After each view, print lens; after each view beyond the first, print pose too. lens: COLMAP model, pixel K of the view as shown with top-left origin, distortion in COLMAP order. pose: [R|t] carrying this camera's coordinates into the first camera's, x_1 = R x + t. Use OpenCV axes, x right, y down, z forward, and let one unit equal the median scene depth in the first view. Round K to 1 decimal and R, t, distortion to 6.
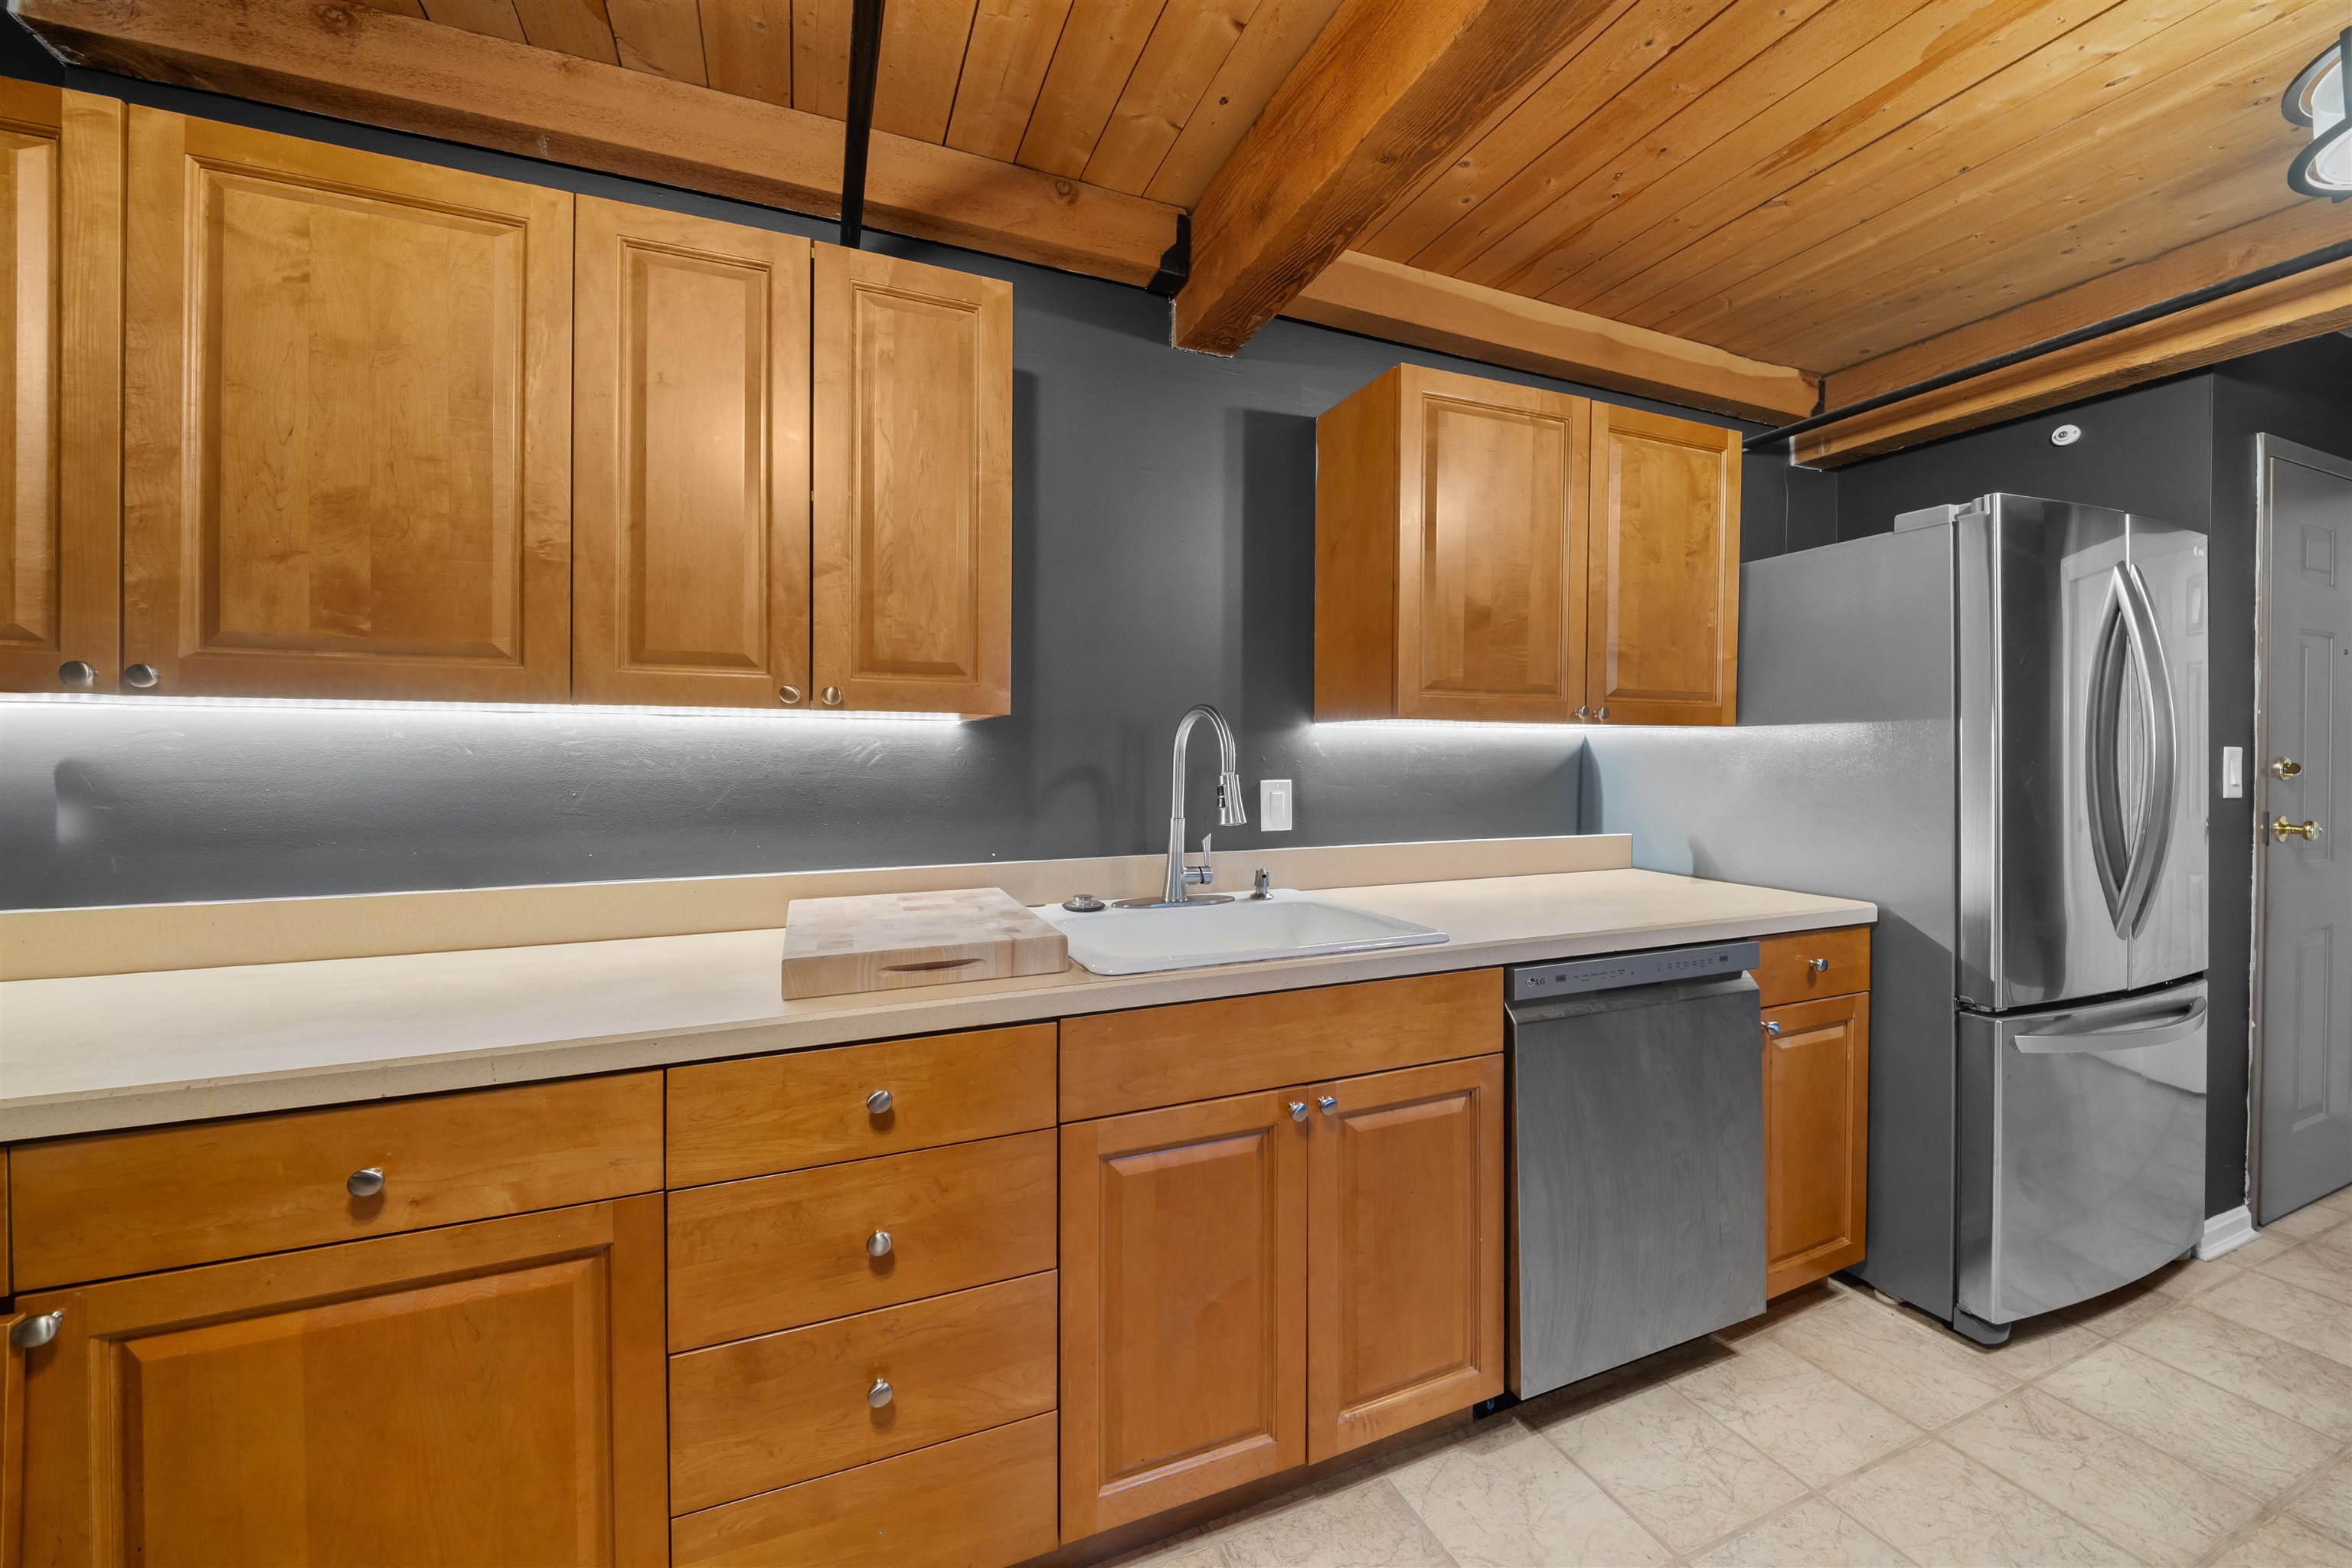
lens RADIAL K [[823.7, 0, 1109.4], [0, 823.7, 766.9], [0, 0, 1]] dist [-0.001215, -0.000606]
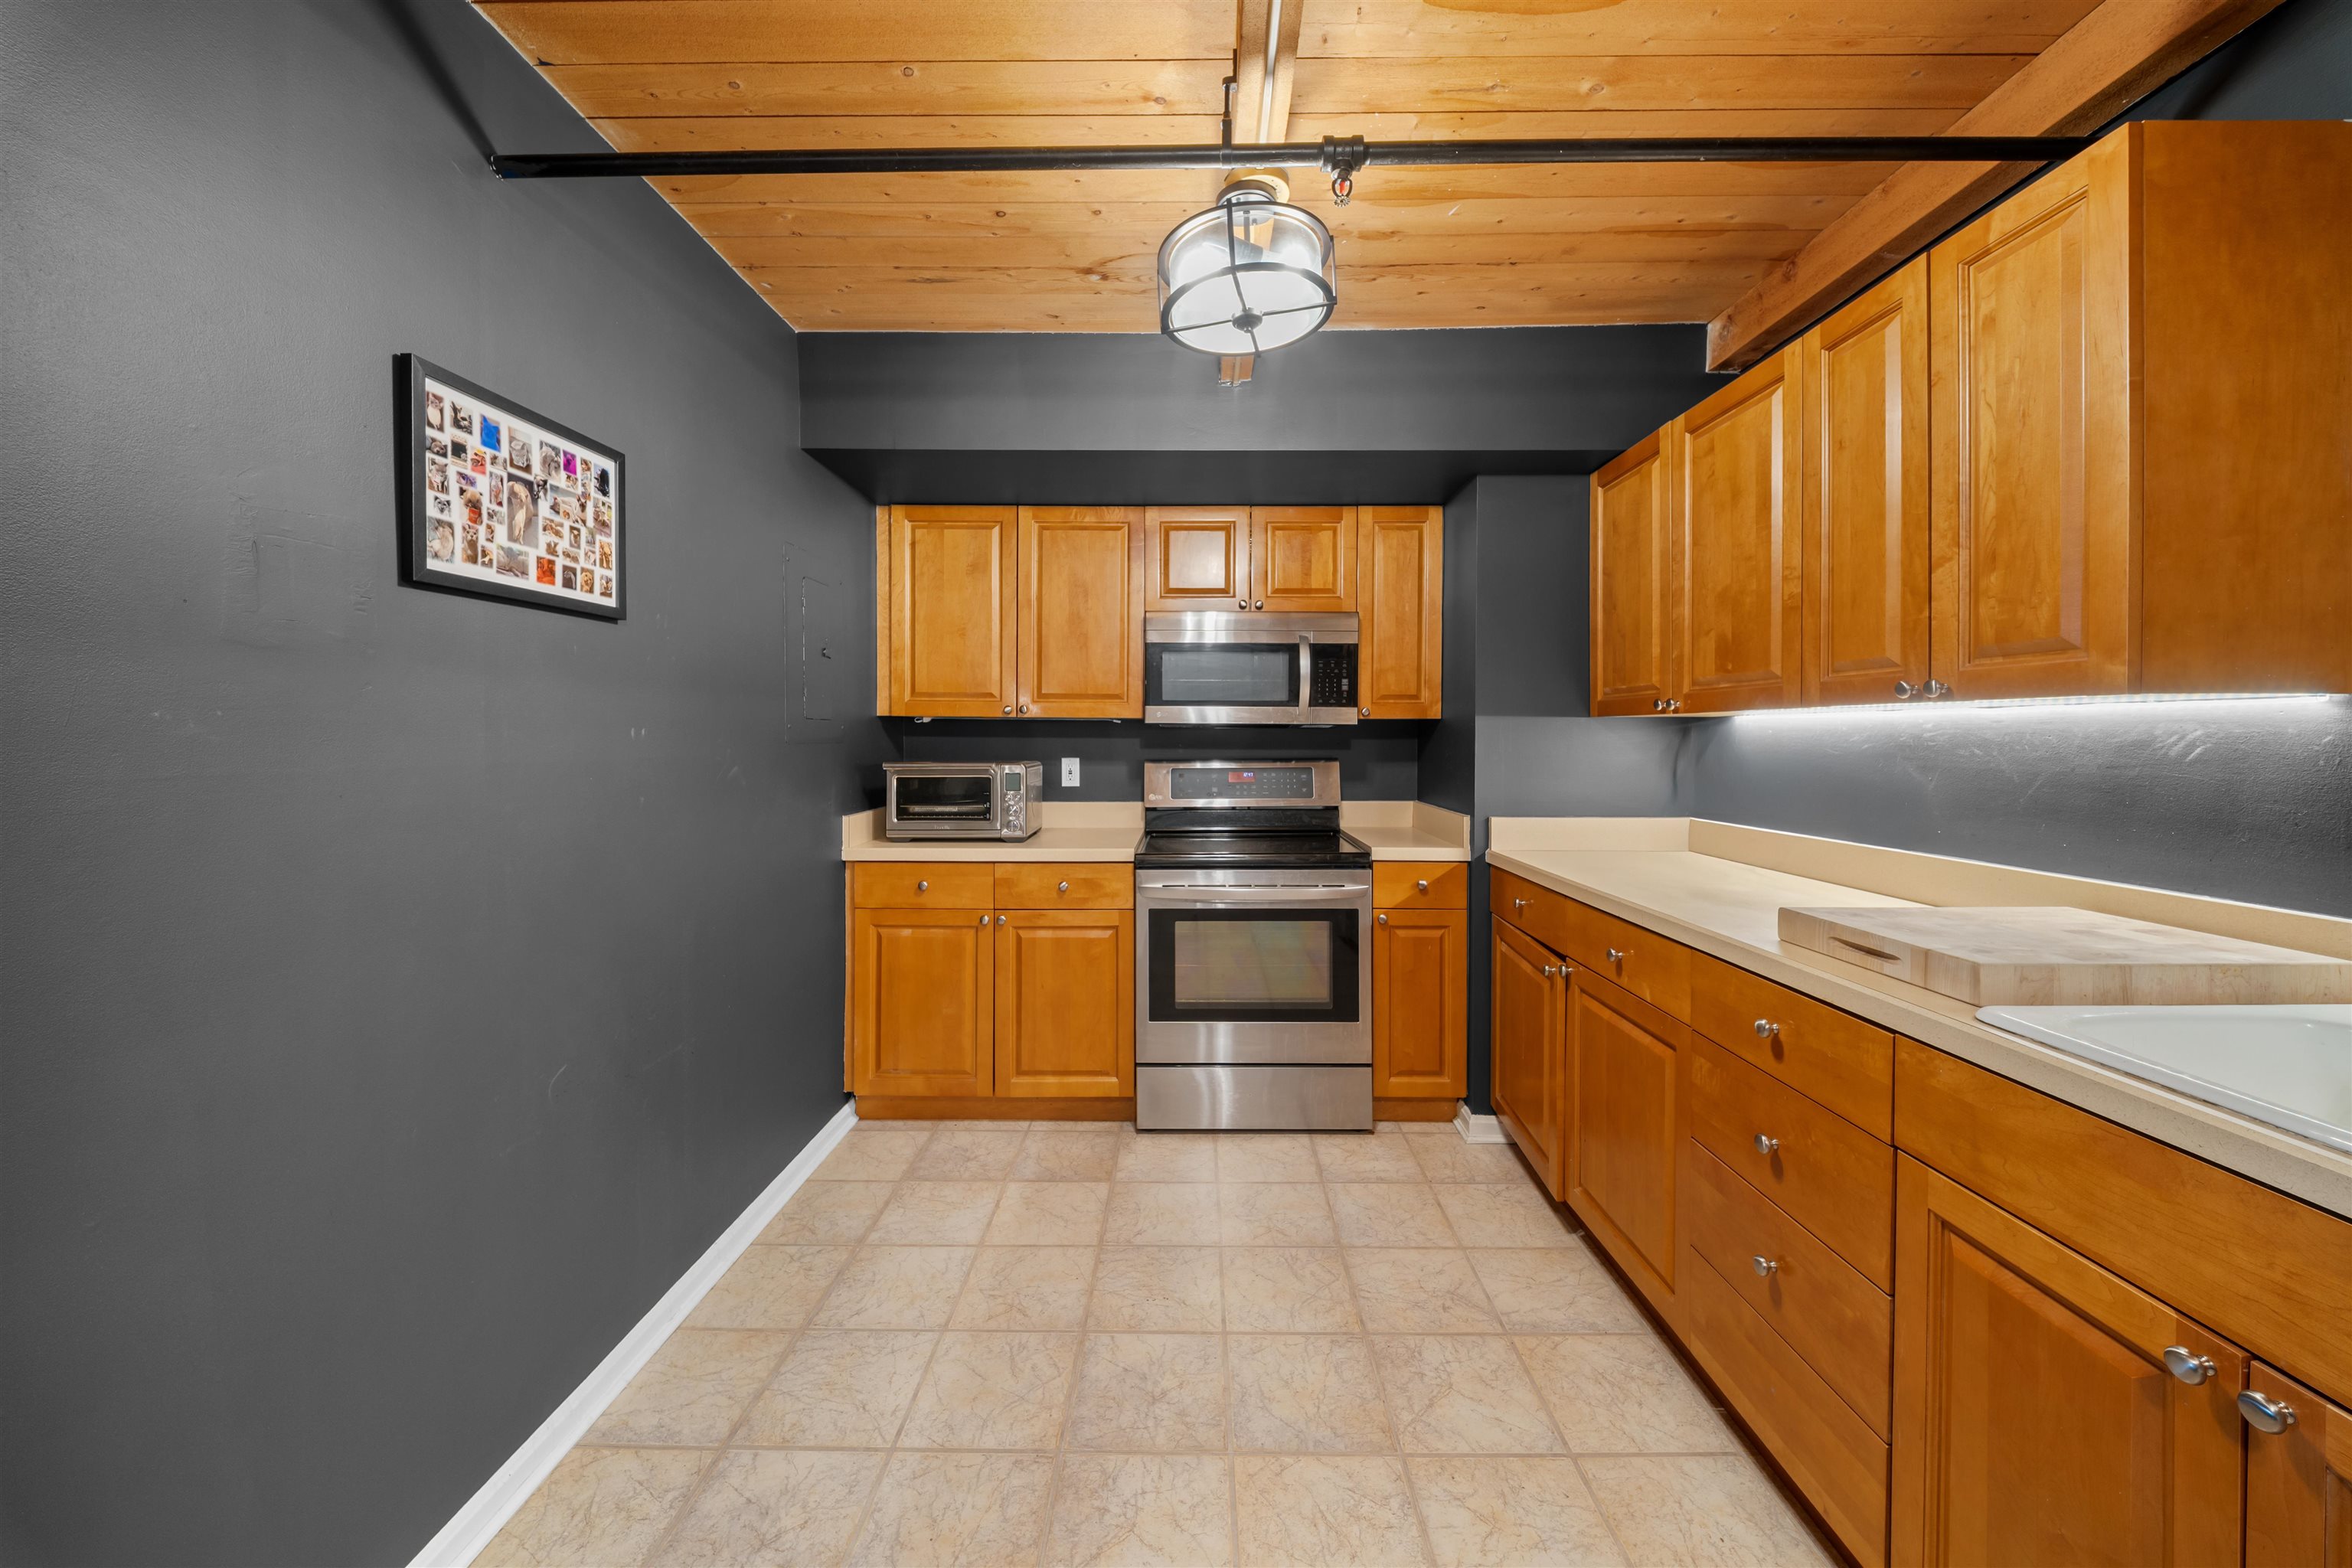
lens RADIAL K [[823.7, 0, 1183.9], [0, 823.7, 743.2], [0, 0, 1]] dist [-0.001215, -0.000606]
pose [[-0.346093, 0.005338, -0.938185, 1.010295], [-0.014729, 0.999830, 0.011122, -0.017232], [0.938085, 0.017668, -0.345955, 0.522432]]
